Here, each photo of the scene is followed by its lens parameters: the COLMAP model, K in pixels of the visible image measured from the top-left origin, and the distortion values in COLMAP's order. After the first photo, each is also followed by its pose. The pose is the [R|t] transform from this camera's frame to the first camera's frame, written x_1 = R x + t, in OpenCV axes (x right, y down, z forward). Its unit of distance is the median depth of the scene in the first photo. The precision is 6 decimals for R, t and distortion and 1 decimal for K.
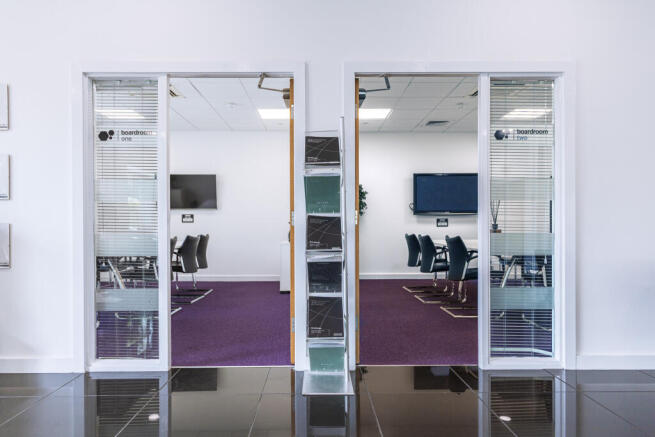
lens RADIAL K [[449.2, 0, 326.6], [0, 449.2, 221.7], [0, 0, 1]] dist [-0.005417, -0.000484]
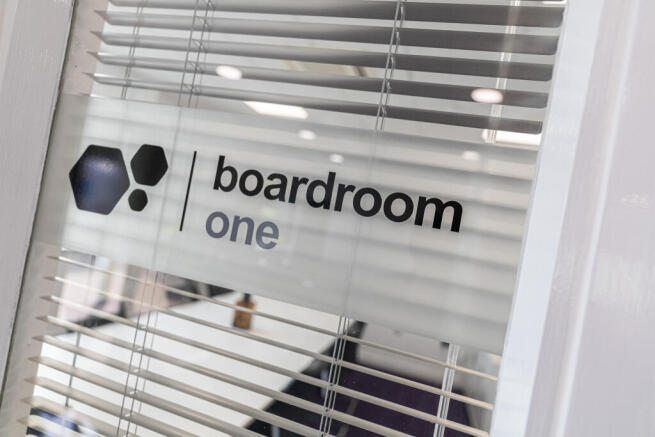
lens RADIAL K [[449.2, 0, 327.4], [0, 449.2, 218.2], [0, 0, 1]] dist [-0.005417, -0.000484]
pose [[0.932521, 0.175487, -0.315608, -0.336910], [-0.184048, 0.982914, 0.002726, -0.168154], [0.310694, 0.055545, 0.948886, 0.778401]]
